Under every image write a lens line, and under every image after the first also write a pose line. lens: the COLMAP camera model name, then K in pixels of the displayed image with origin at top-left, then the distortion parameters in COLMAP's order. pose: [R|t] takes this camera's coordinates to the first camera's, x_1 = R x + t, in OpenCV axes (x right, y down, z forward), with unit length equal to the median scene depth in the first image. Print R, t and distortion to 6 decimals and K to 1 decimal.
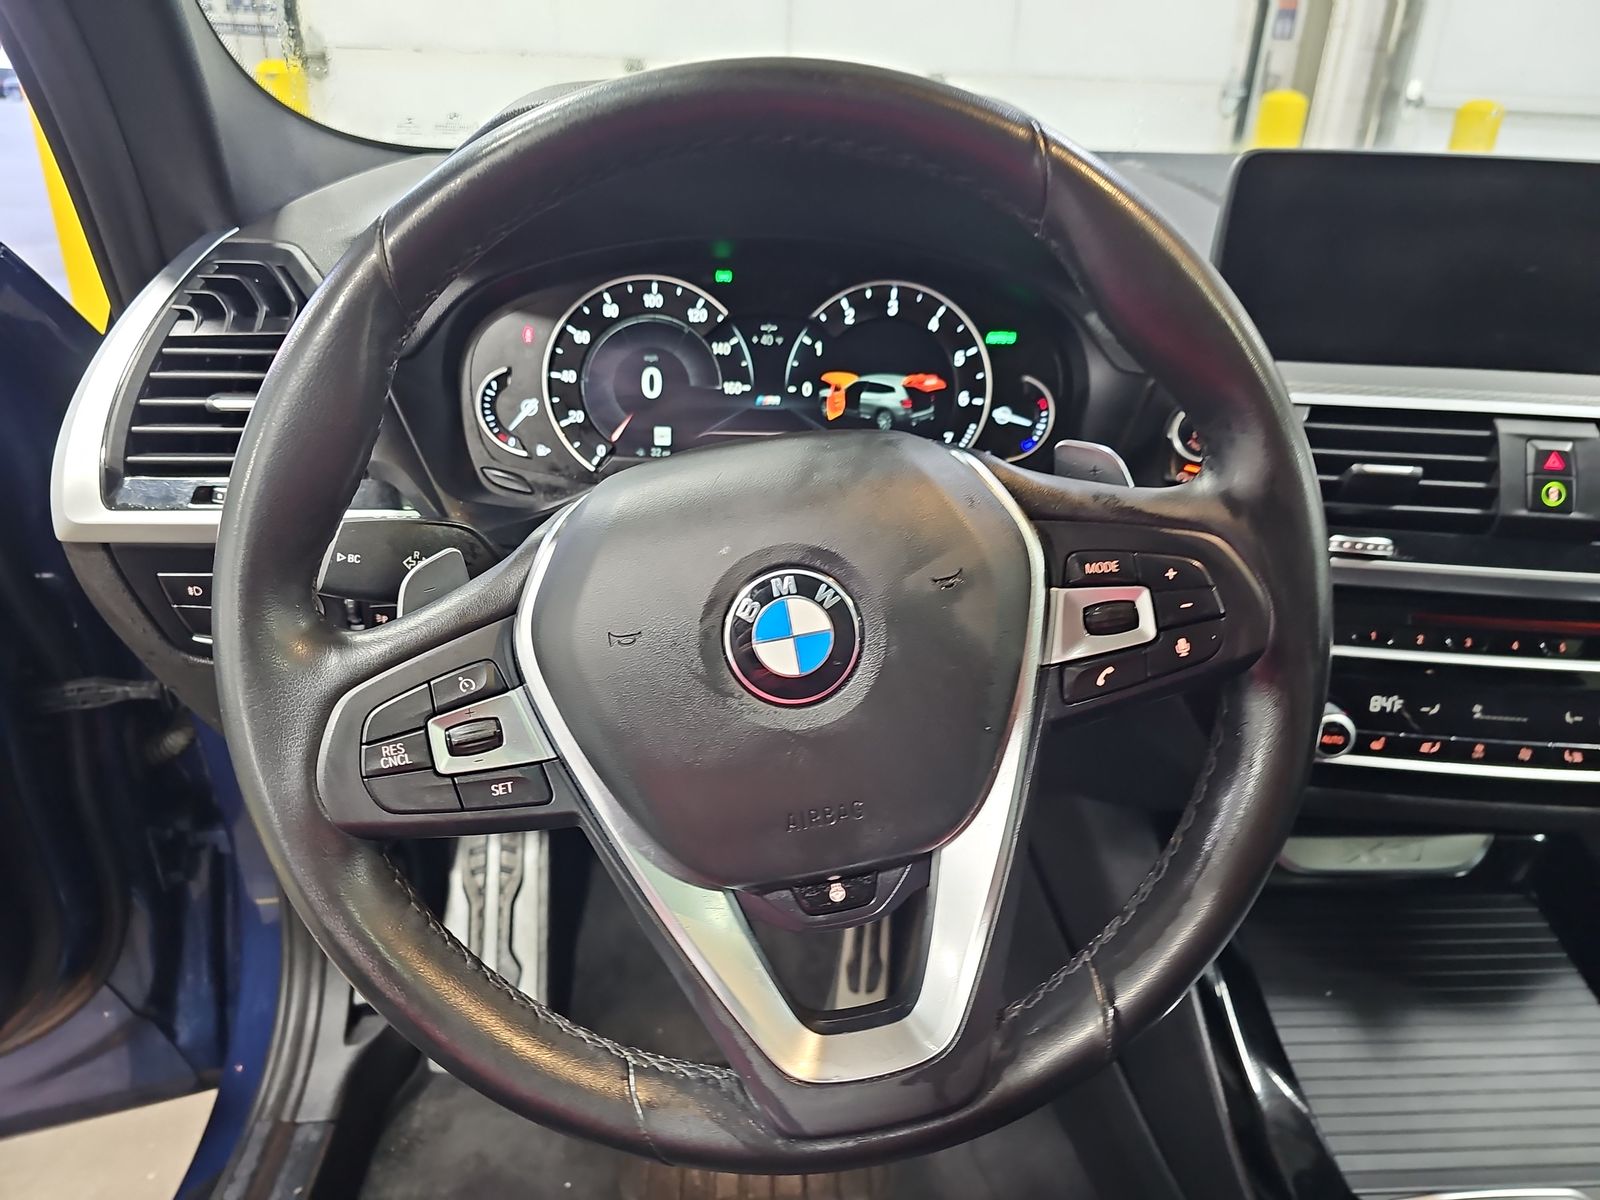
lens RADIAL K [[1059.1, 0, 800.0], [0, 1059.1, 600.0], [0, 0, 1]] dist [-0.005234, -0.003730]
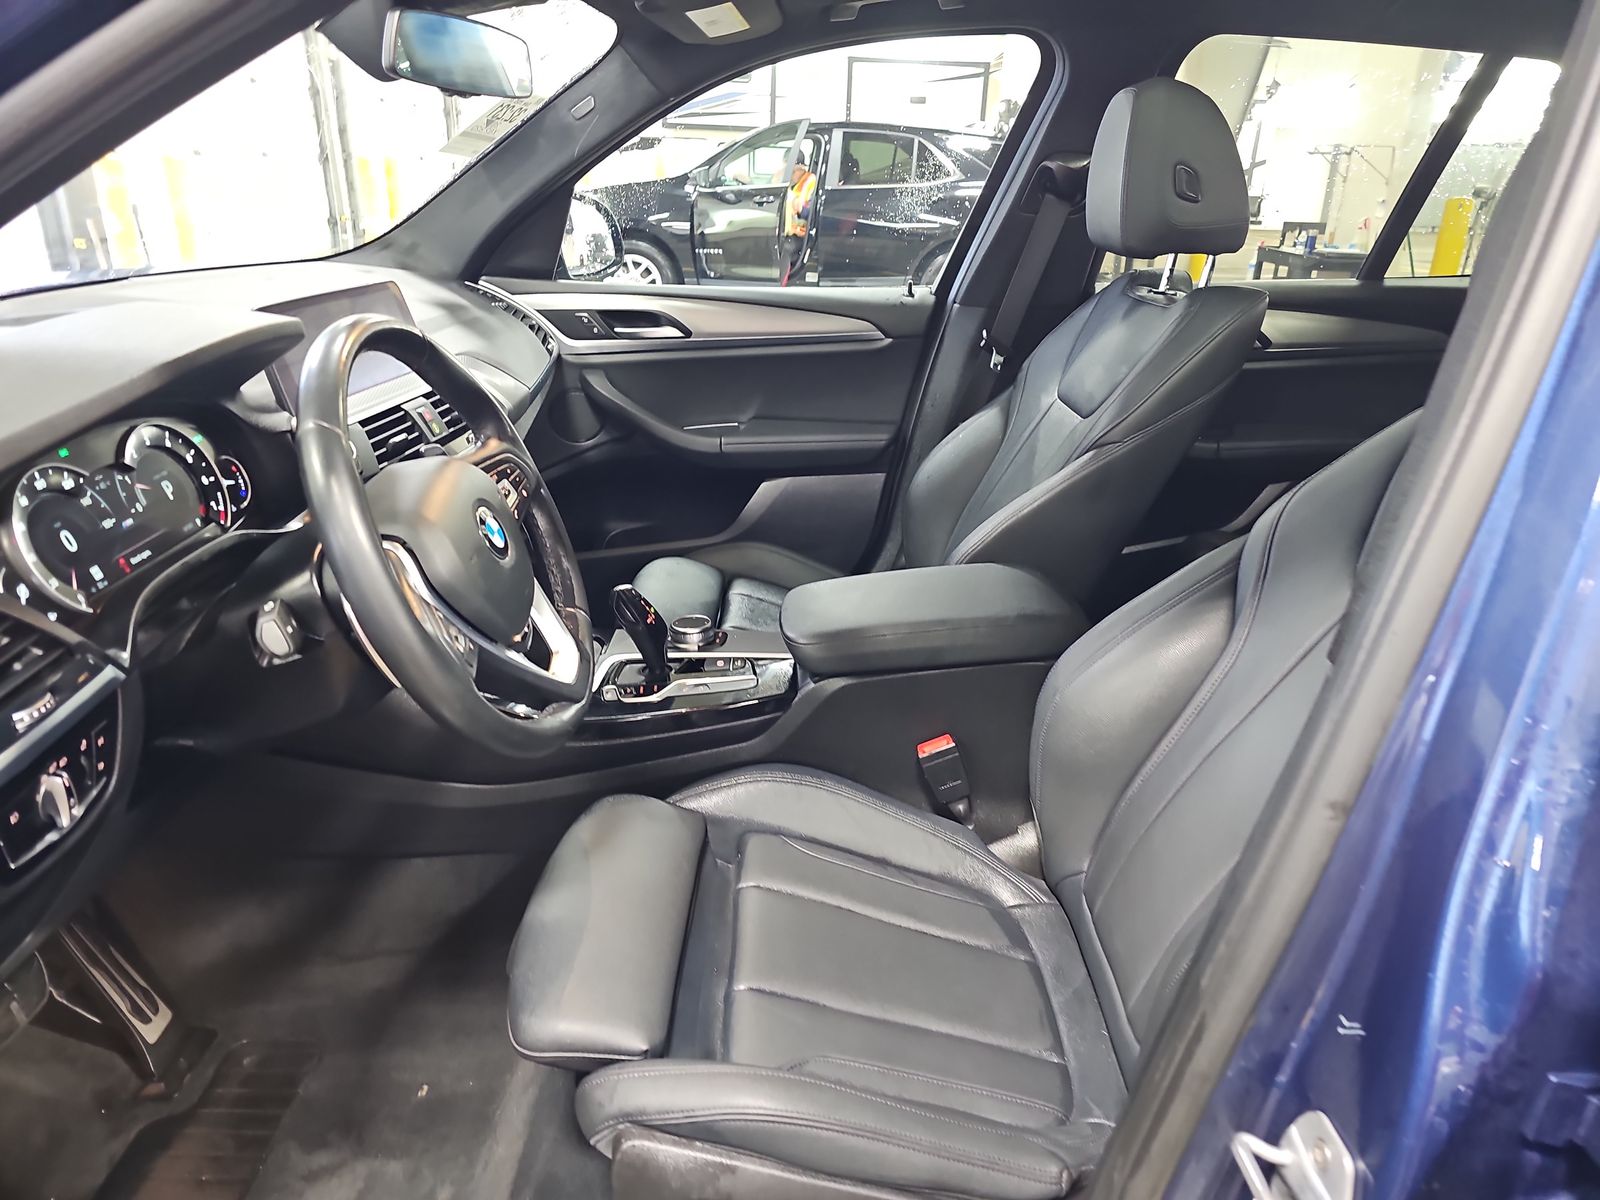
lens RADIAL K [[1059.1, 0, 800.0], [0, 1059.1, 600.0], [0, 0, 1]] dist [-0.005234, -0.003730]
pose [[0.055801, -0.408199, 0.911186, -1.325336], [0.401936, 0.844578, 0.353744, -0.242585], [-0.913966, 0.346499, 0.211198, -0.088620]]
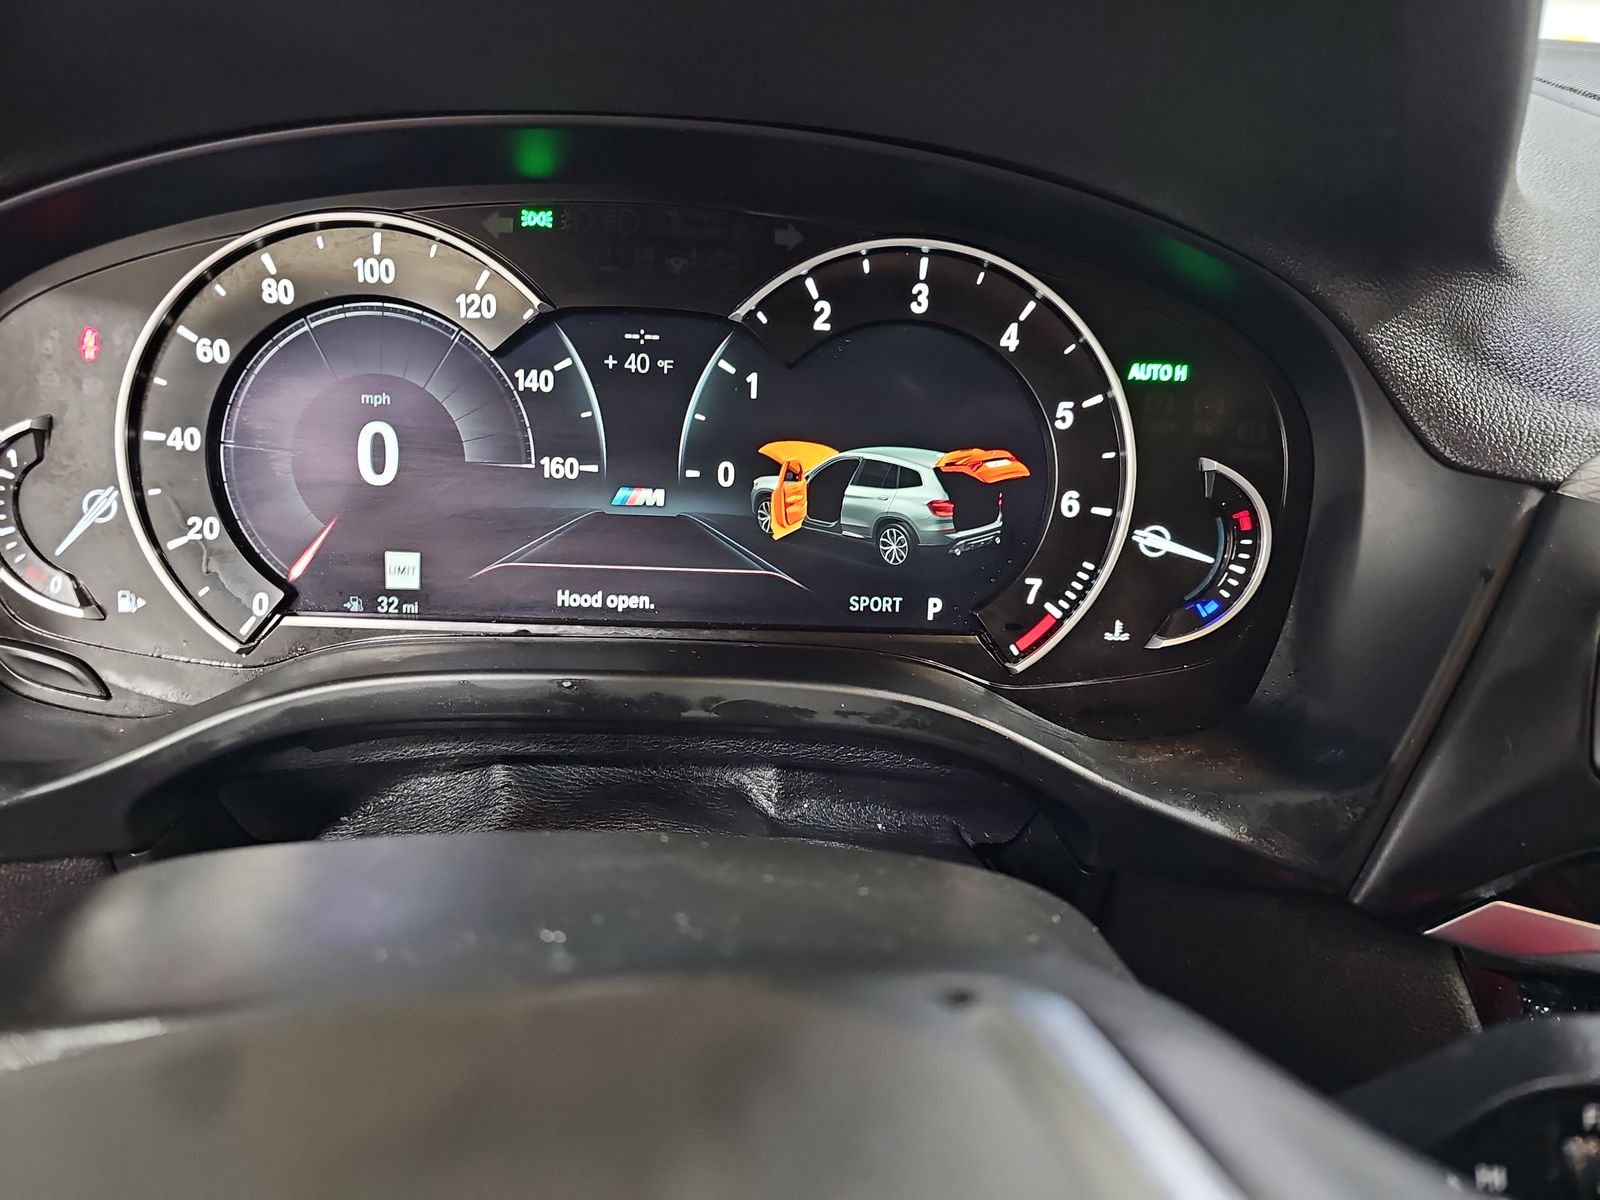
lens RADIAL K [[1065.4, 0, 805.4], [0, 1065.4, 567.4], [0, 0, 1]] dist [-0.000025, -0.001483]
pose [[0.999700, 0.022419, 0.009912, 0.037563], [-0.022802, 0.998921, 0.040449, -0.180136], [-0.008994, -0.040663, 0.999132, 0.547756]]
